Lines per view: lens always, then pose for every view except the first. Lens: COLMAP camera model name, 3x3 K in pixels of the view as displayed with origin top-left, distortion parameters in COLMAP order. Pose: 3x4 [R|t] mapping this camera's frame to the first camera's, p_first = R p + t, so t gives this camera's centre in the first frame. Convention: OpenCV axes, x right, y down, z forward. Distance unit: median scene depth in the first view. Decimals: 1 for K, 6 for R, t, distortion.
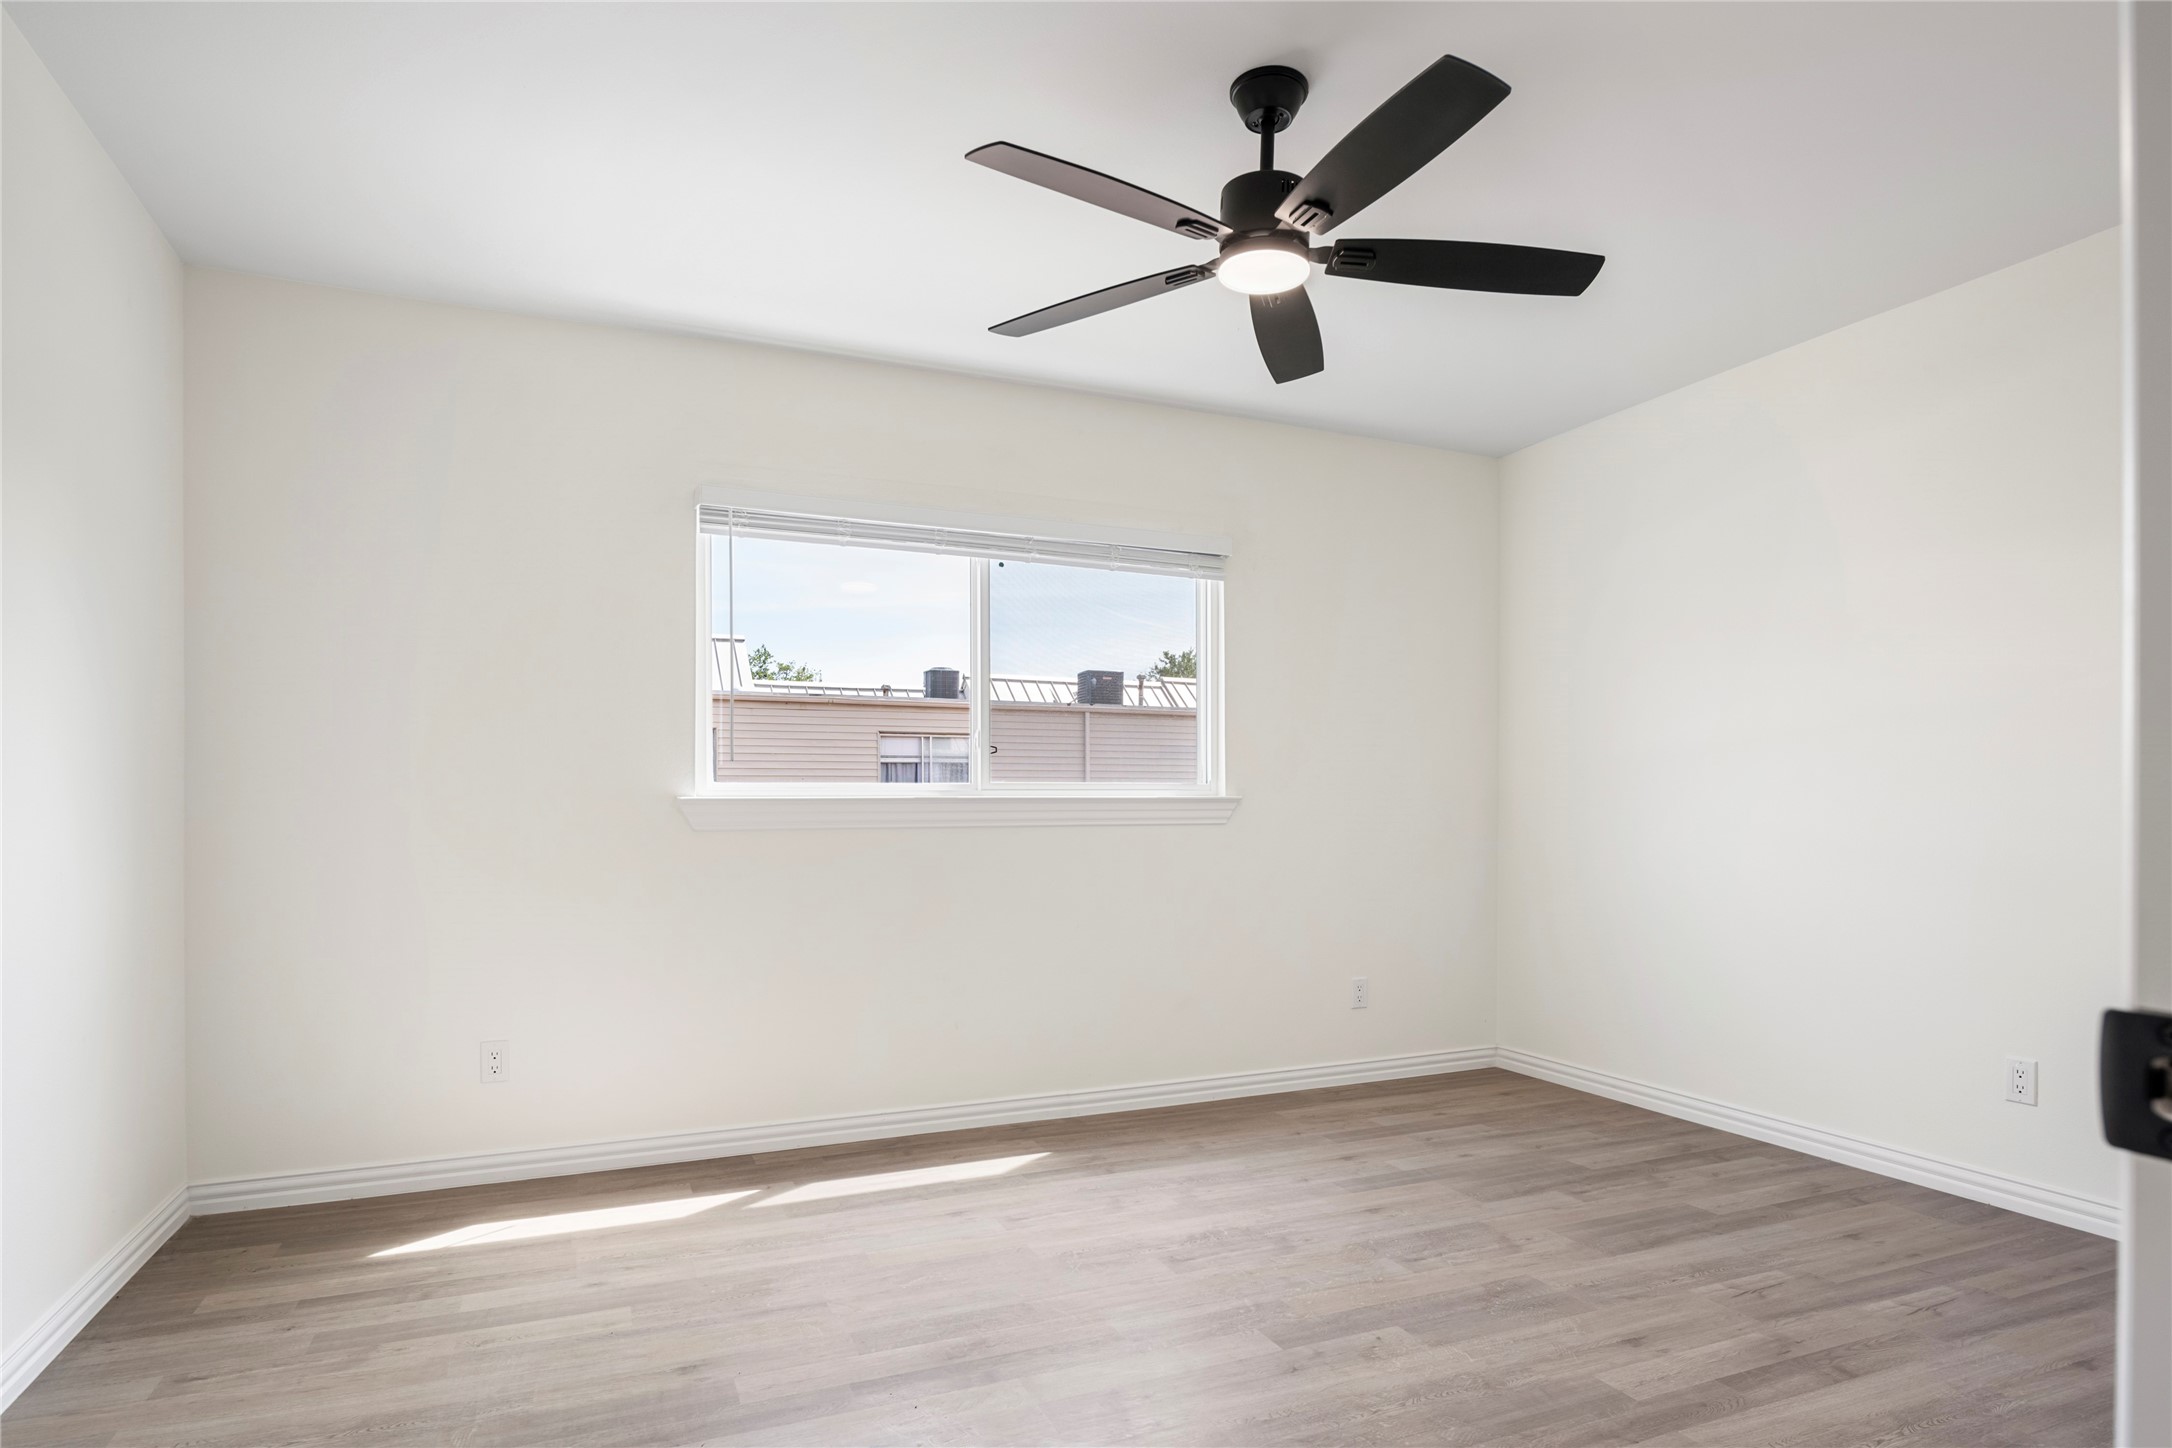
lens RADIAL K [[1179.8, 0, 1068.3], [0, 1179.8, 806.3], [0, 0, 1]] dist [0.002709, -0.007512]
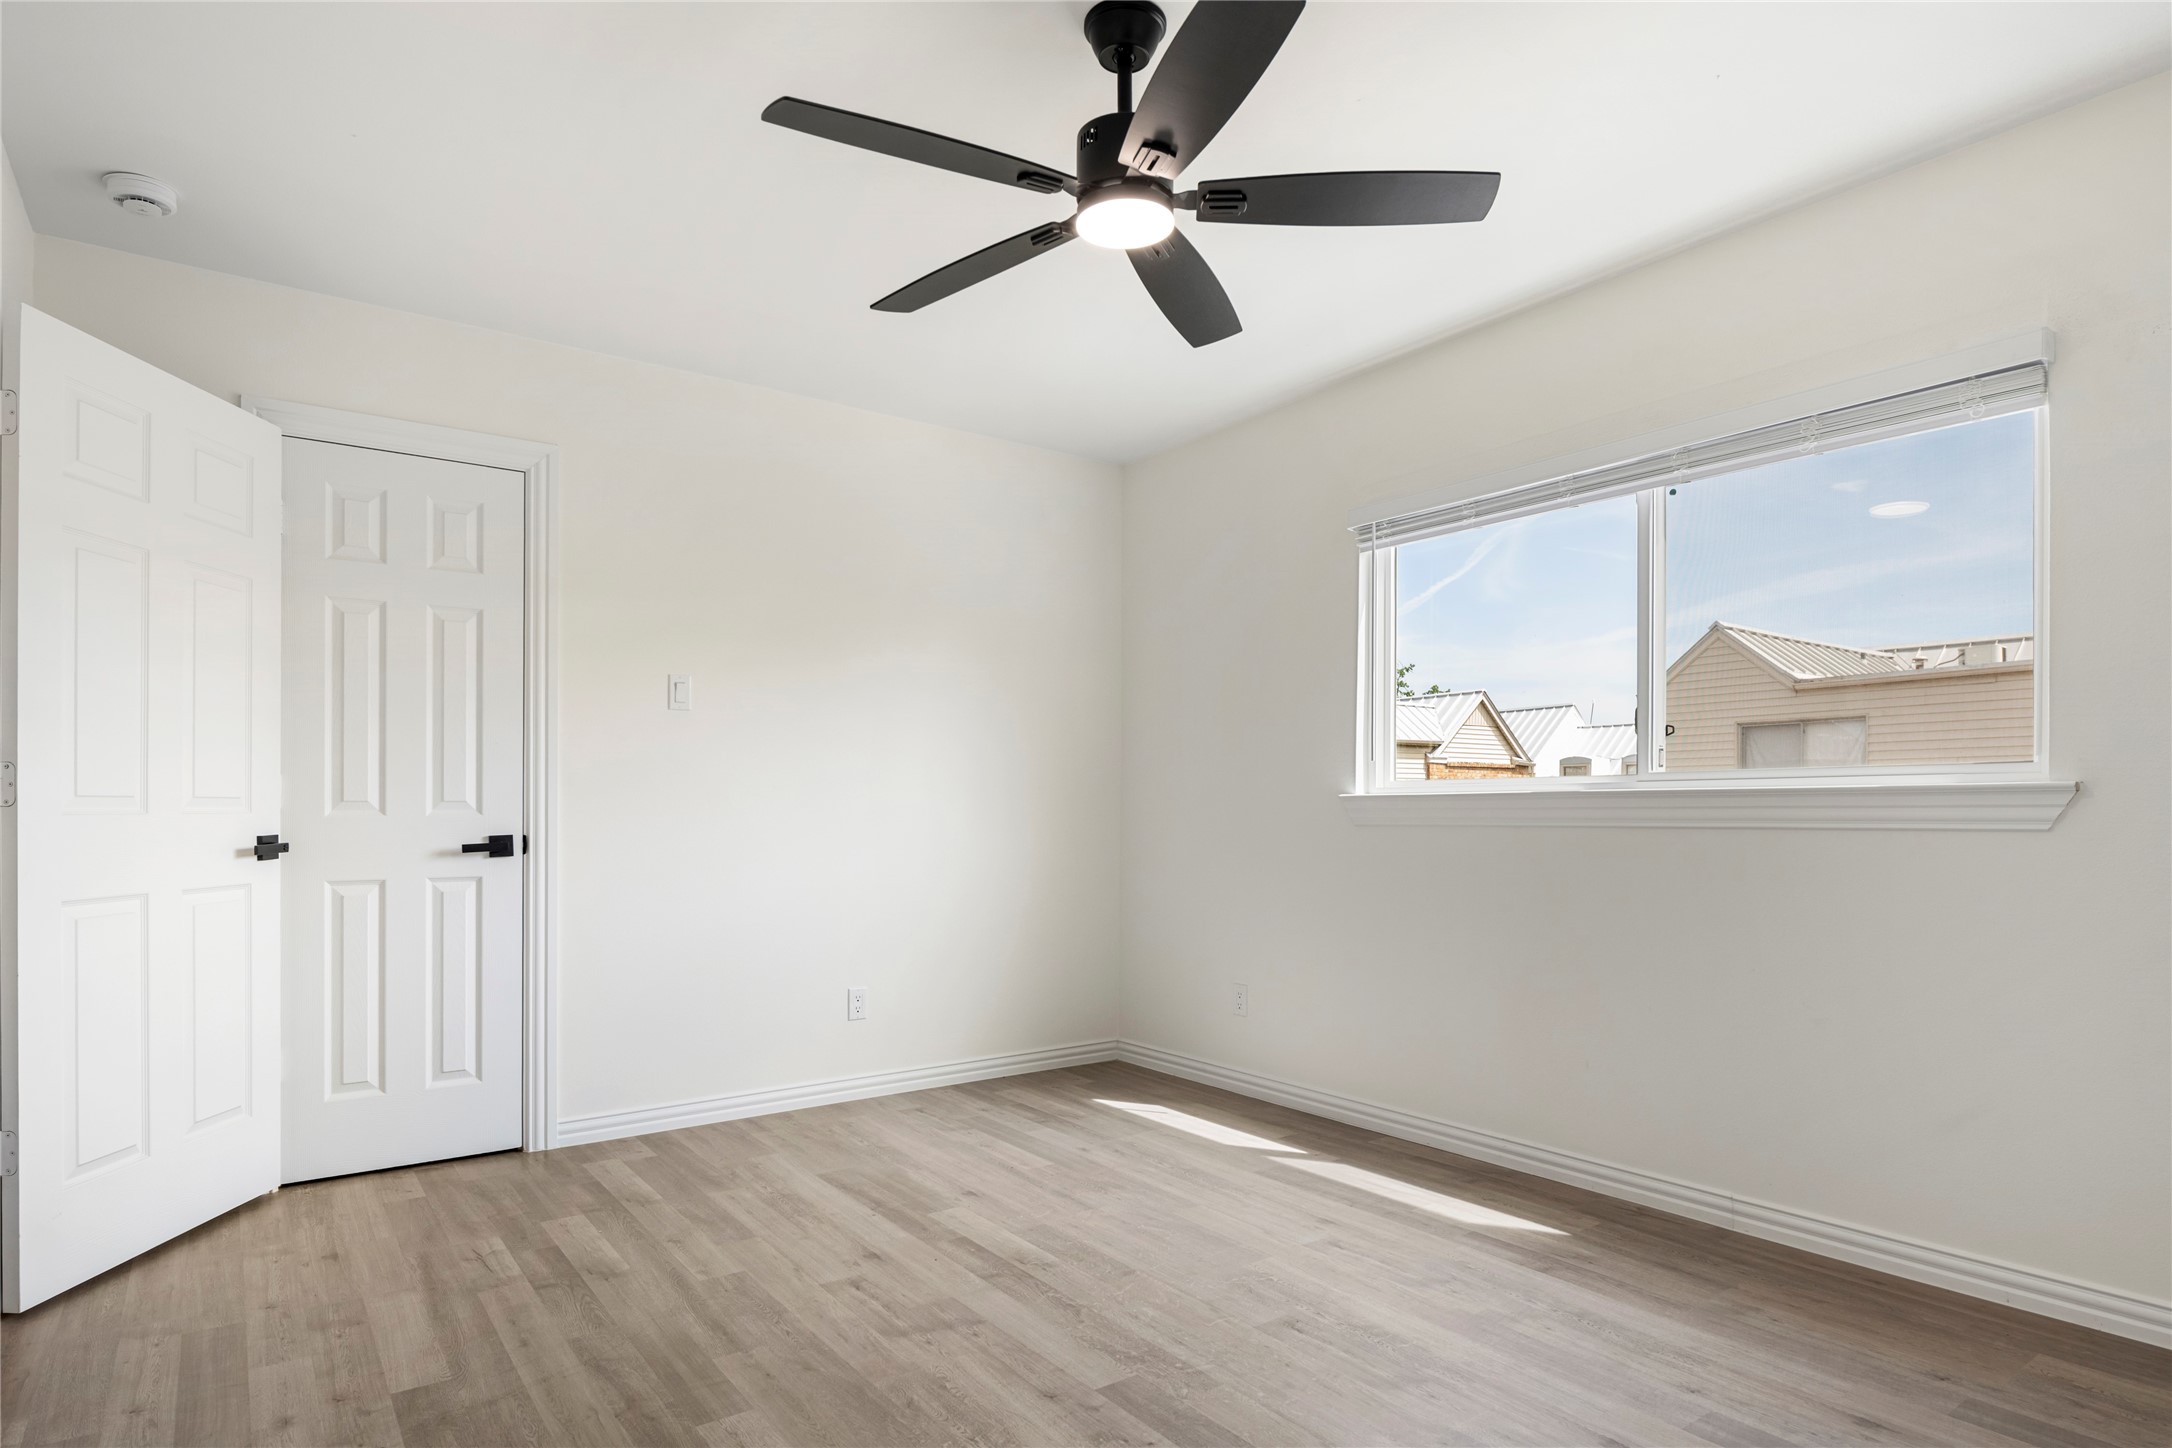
lens RADIAL K [[1179.8, 0, 1084.4], [0, 1179.8, 807.8], [0, 0, 1]] dist [0.002709, -0.007512]
pose [[0.227308, 0.000265, -0.973823, 0.826802], [0.002124, 0.999997, 0.000768, 0.003175], [0.973821, -0.002243, 0.227306, 0.599573]]
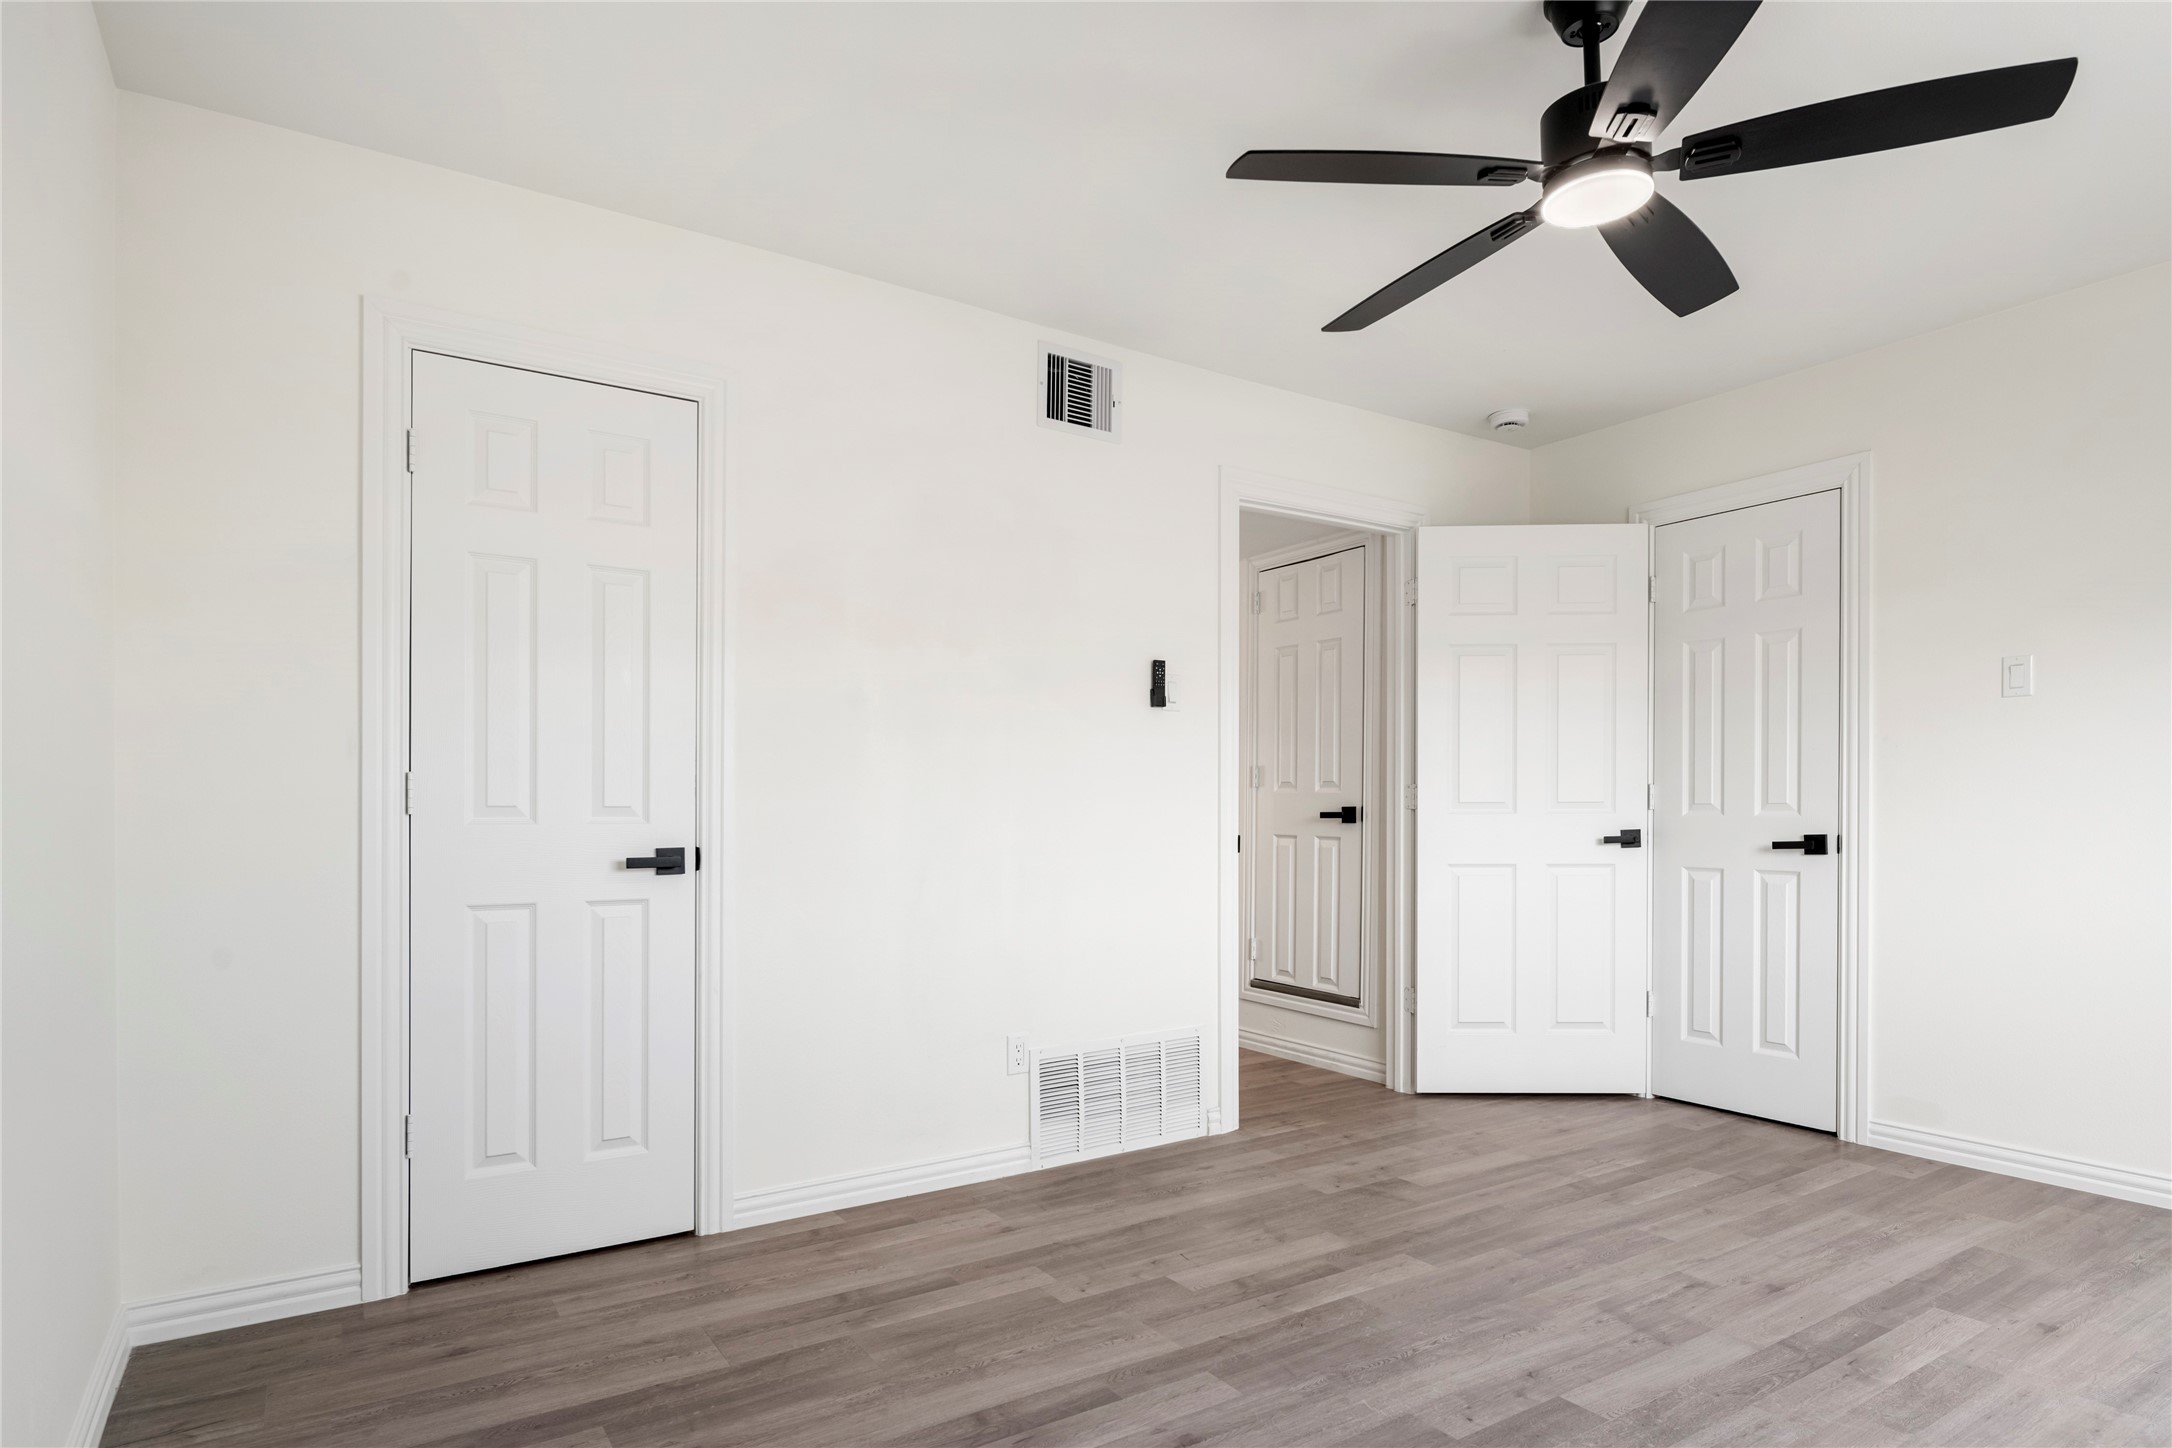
lens RADIAL K [[1179.8, 0, 1076.8], [0, 1179.8, 799.3], [0, 0, 1]] dist [0.002709, -0.007512]
pose [[-0.984333, 0.001296, -0.176312, 0.546554], [0.003016, 0.999950, -0.009485, 0.001945], [0.176291, -0.009868, -0.984289, 1.411863]]
